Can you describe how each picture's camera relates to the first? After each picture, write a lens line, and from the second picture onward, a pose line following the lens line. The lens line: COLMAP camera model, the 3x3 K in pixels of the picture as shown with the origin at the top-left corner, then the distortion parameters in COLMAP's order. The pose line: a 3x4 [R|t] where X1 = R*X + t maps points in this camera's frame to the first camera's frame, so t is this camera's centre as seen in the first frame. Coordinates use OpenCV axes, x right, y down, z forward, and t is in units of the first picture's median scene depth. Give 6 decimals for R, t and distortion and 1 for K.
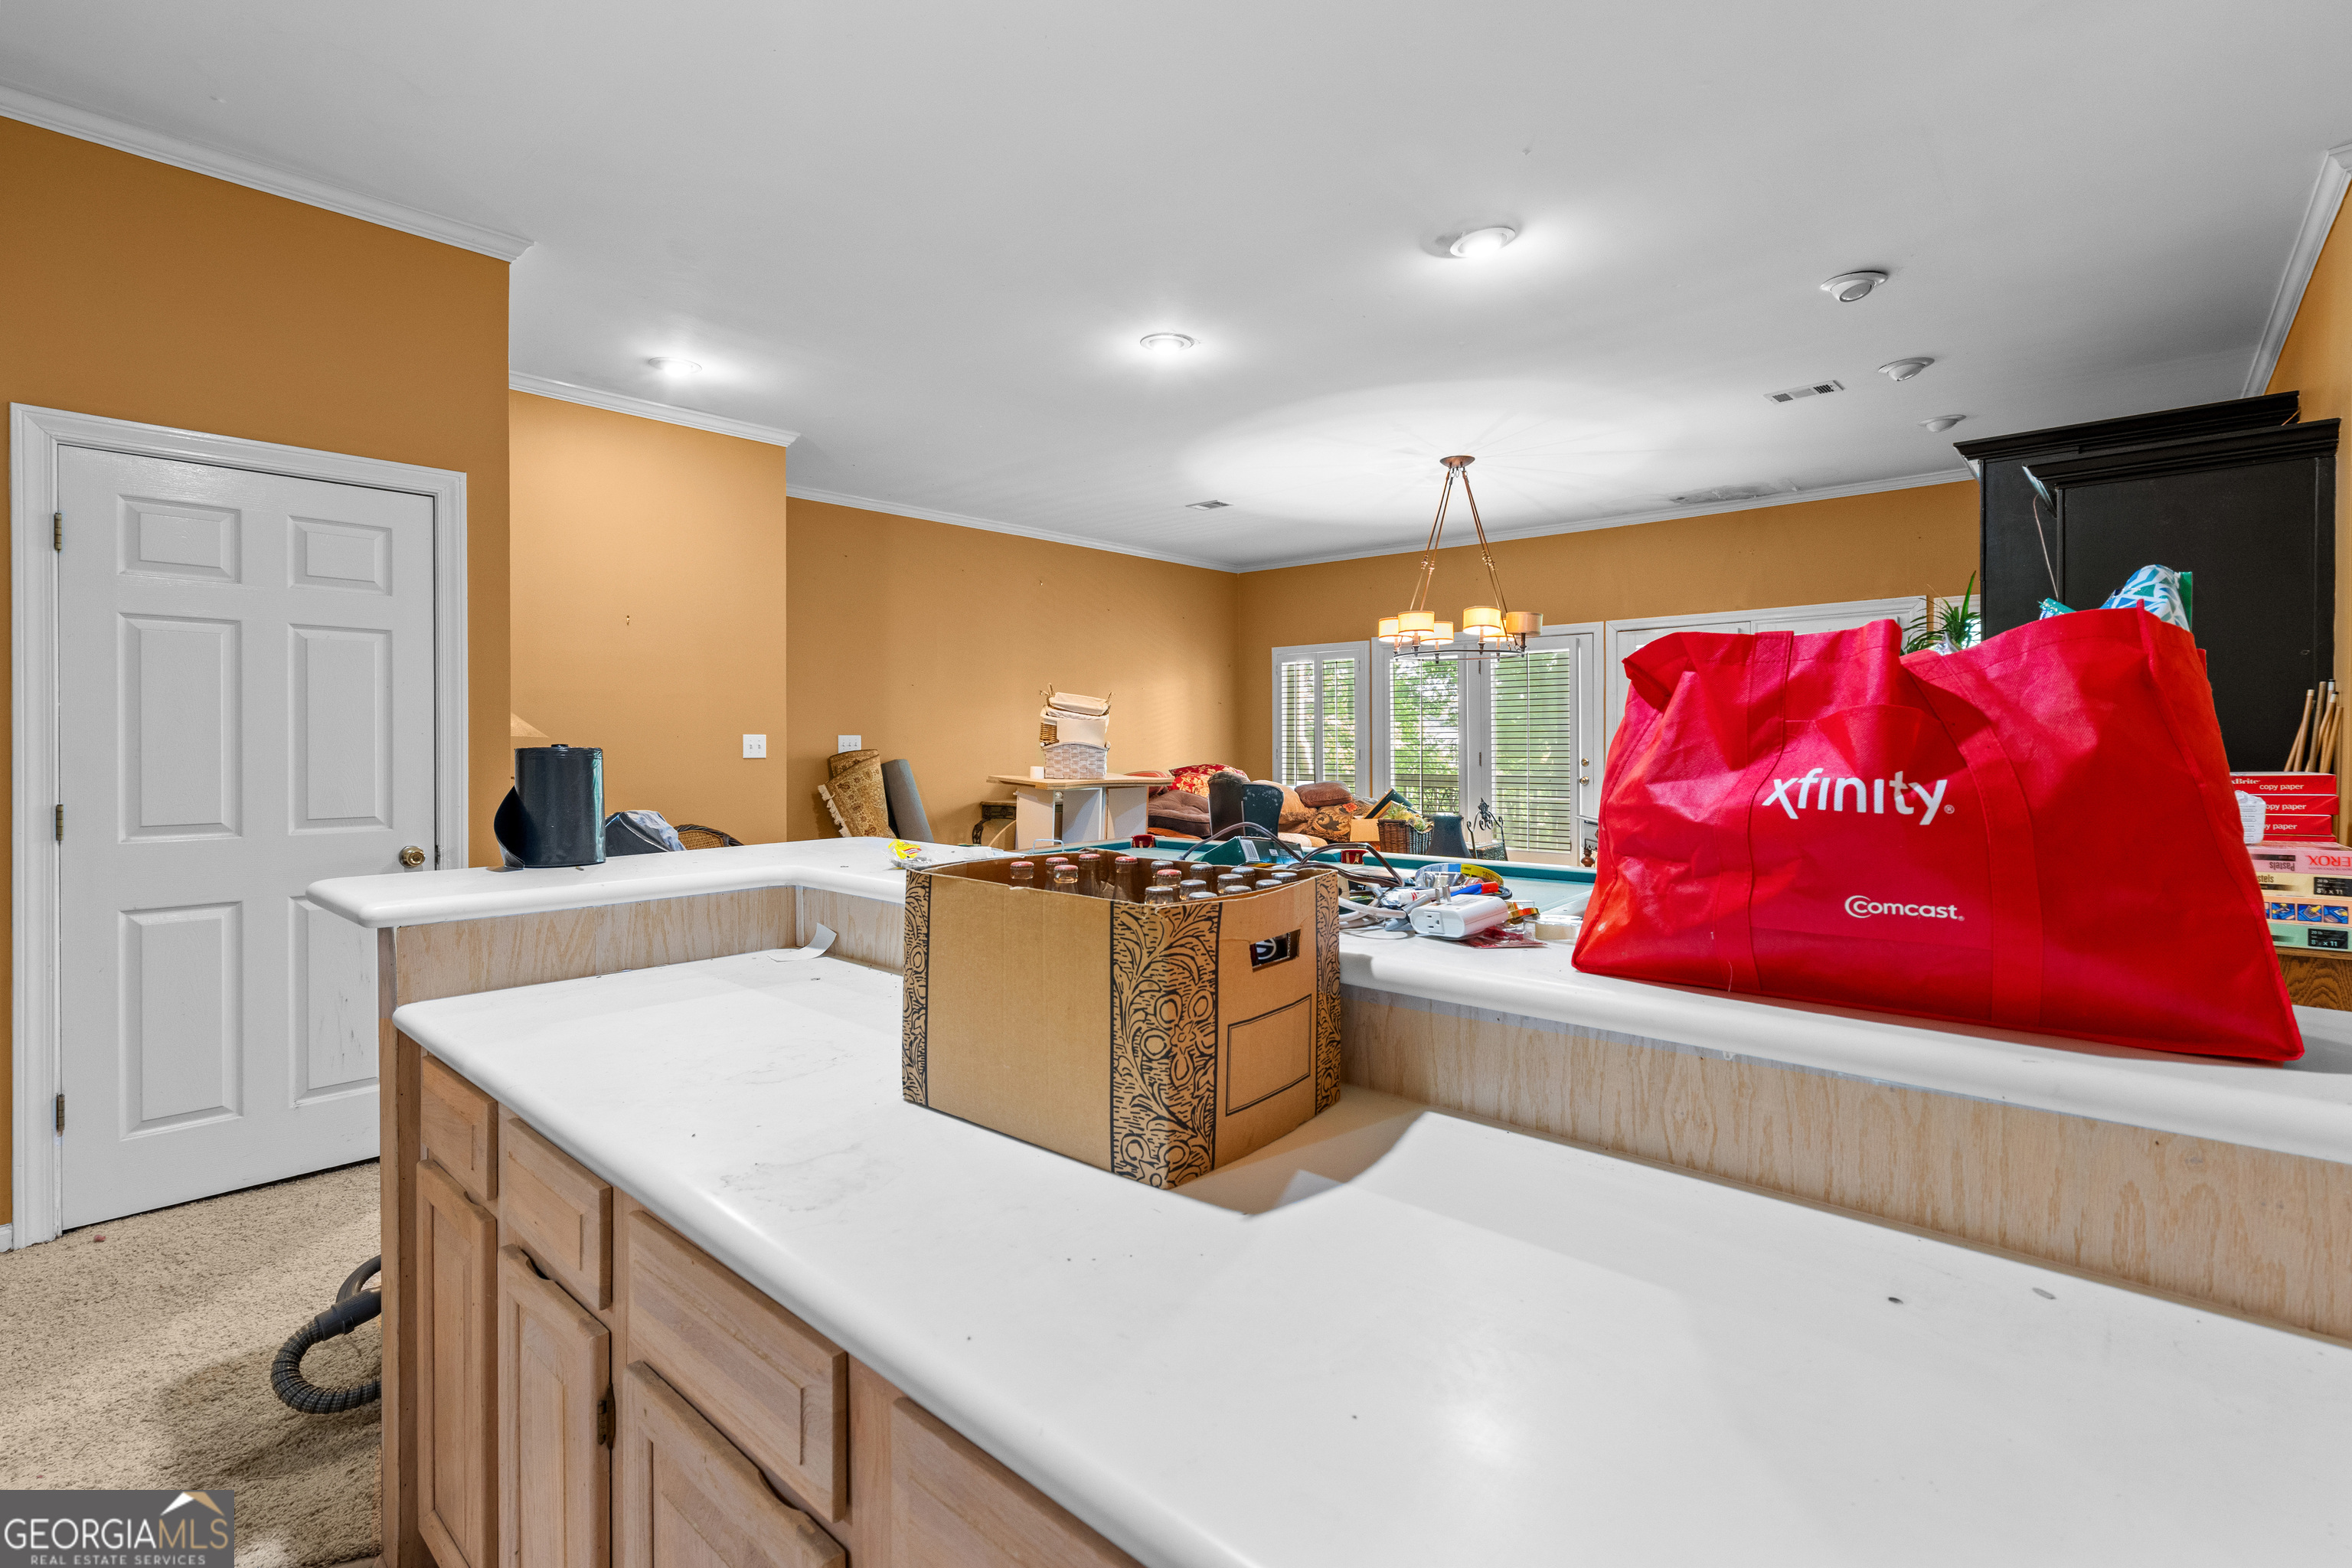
lens RADIAL K [[1077.1, 0, 1180.3], [0, 1077.1, 769.4], [0, 0, 1]] dist [0.002370, 0.000653]
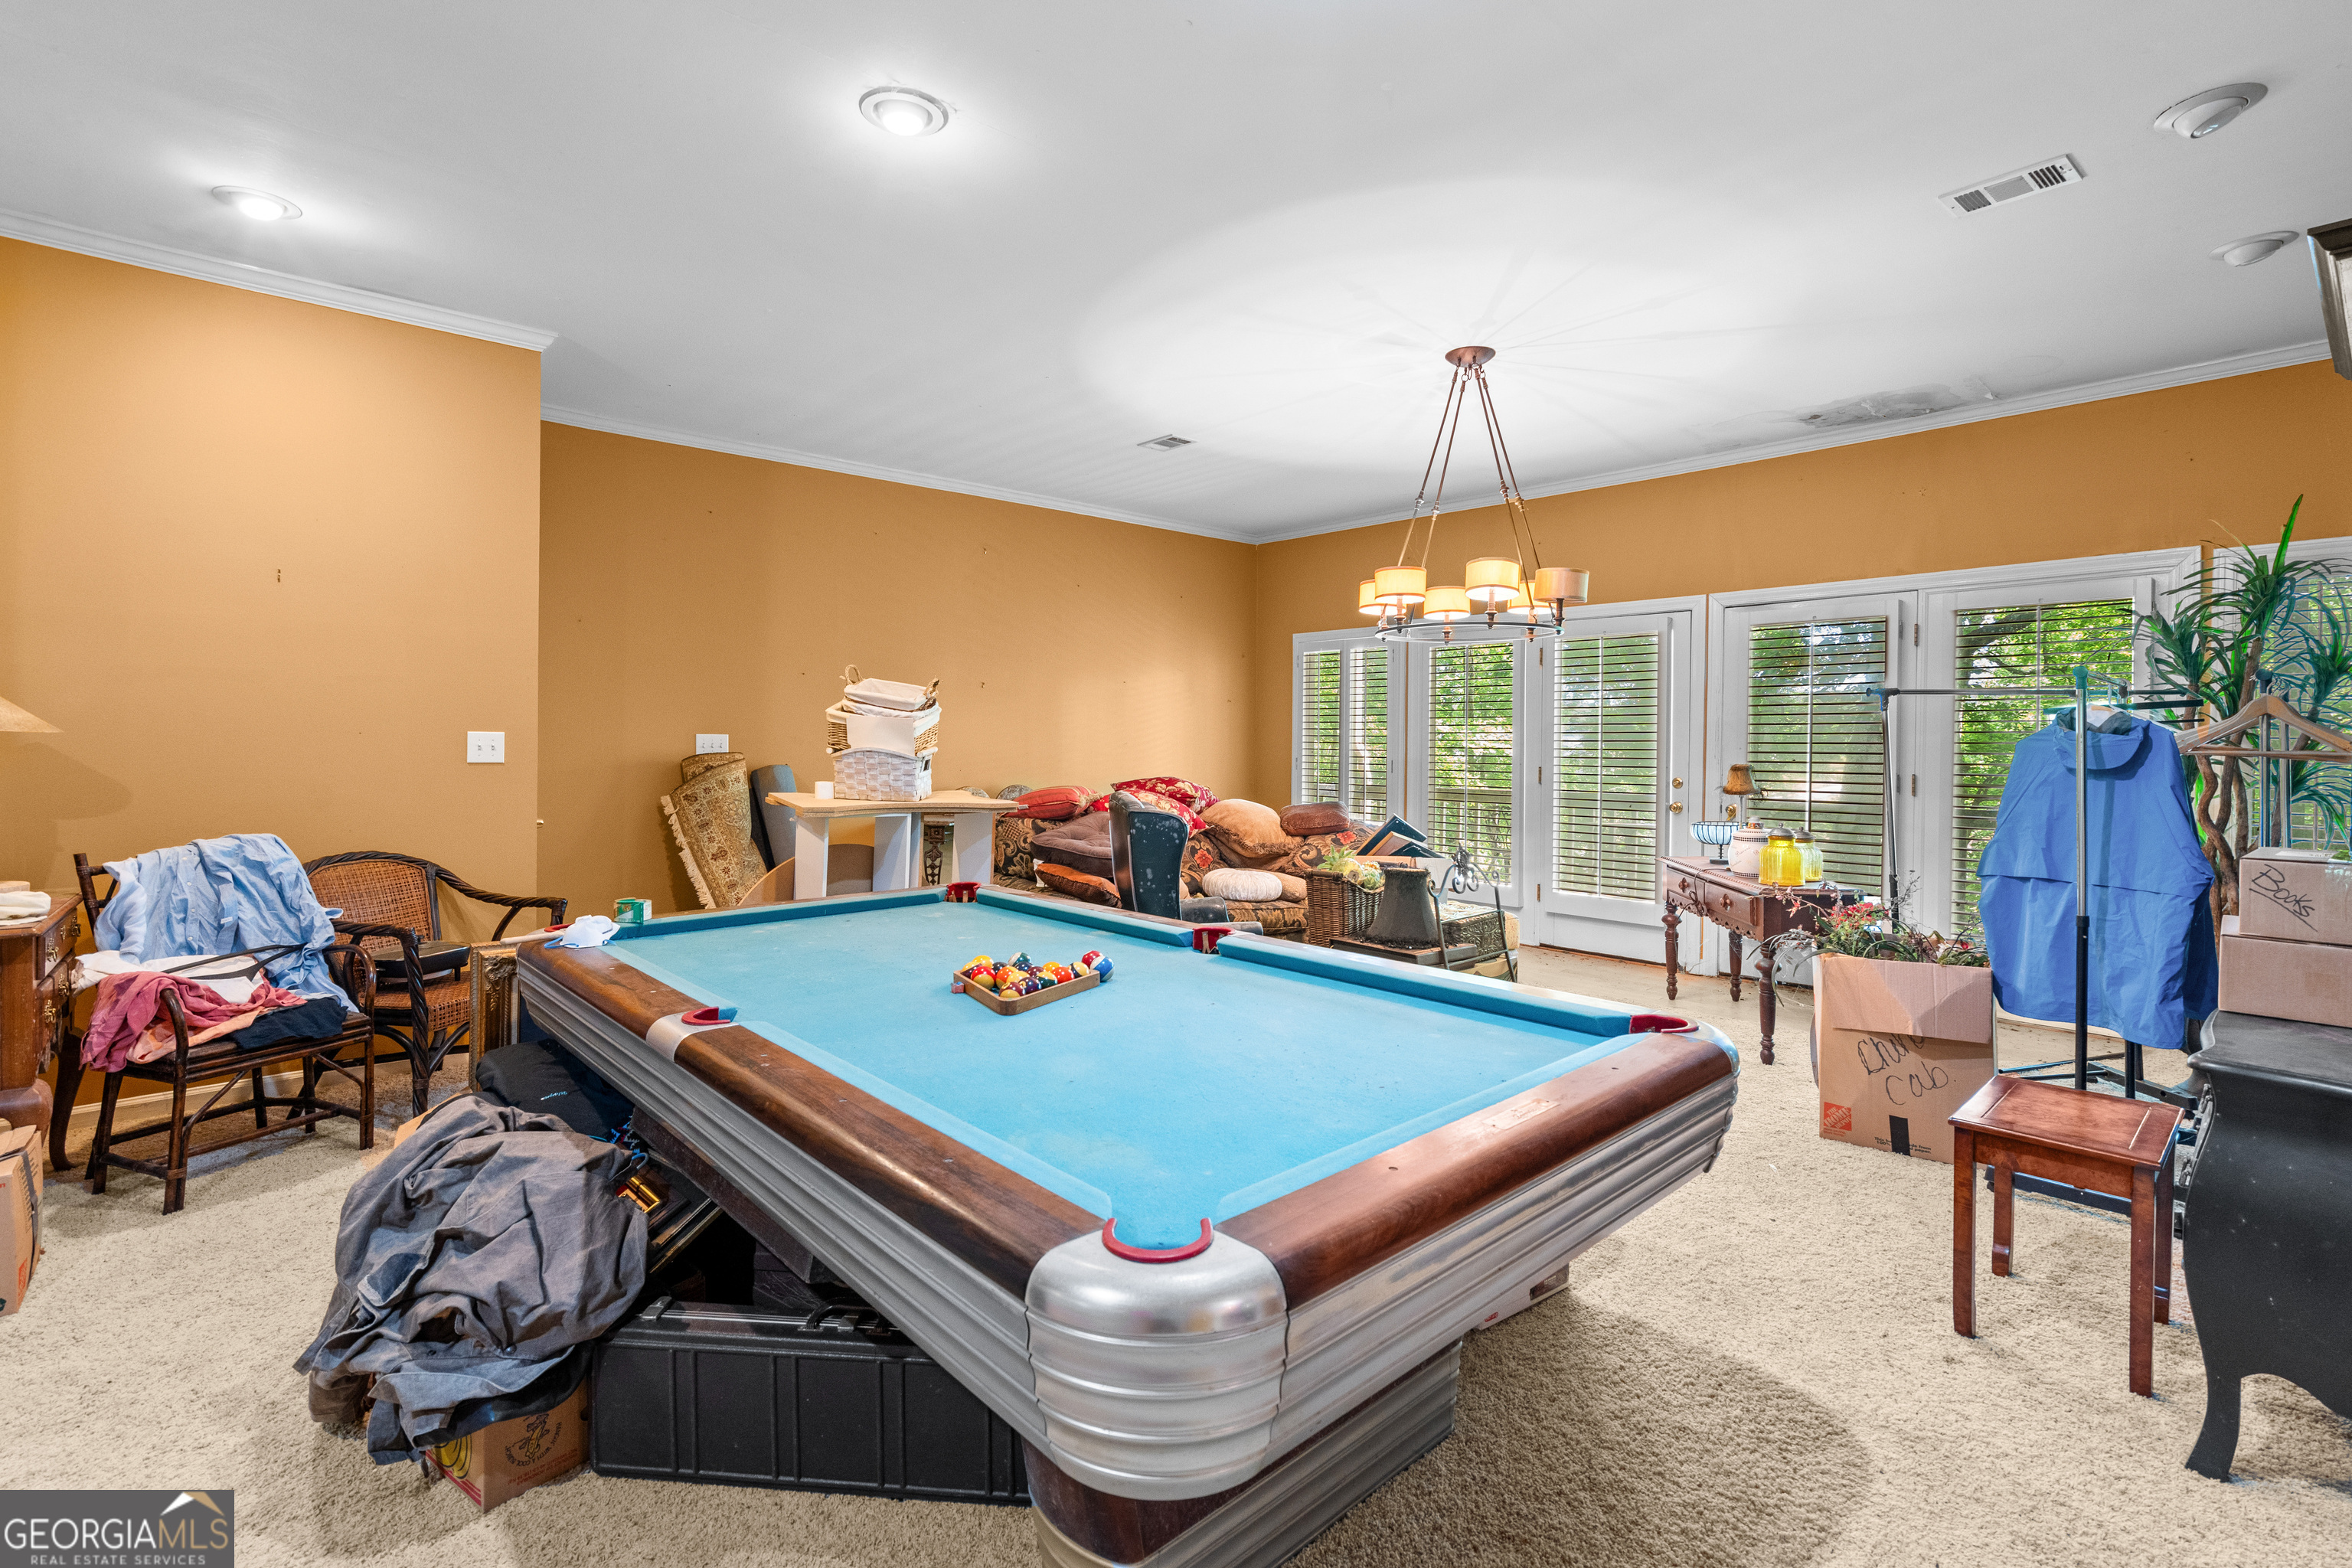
lens RADIAL K [[1077.1, 0, 1173.2], [0, 1077.1, 777.6], [0, 0, 1]] dist [0.002370, 0.000653]
pose [[0.992056, 0.018178, -0.124474, 0.157744], [-0.017532, 0.999827, 0.006289, -0.011875], [0.124566, -0.004057, 0.992203, 0.276397]]
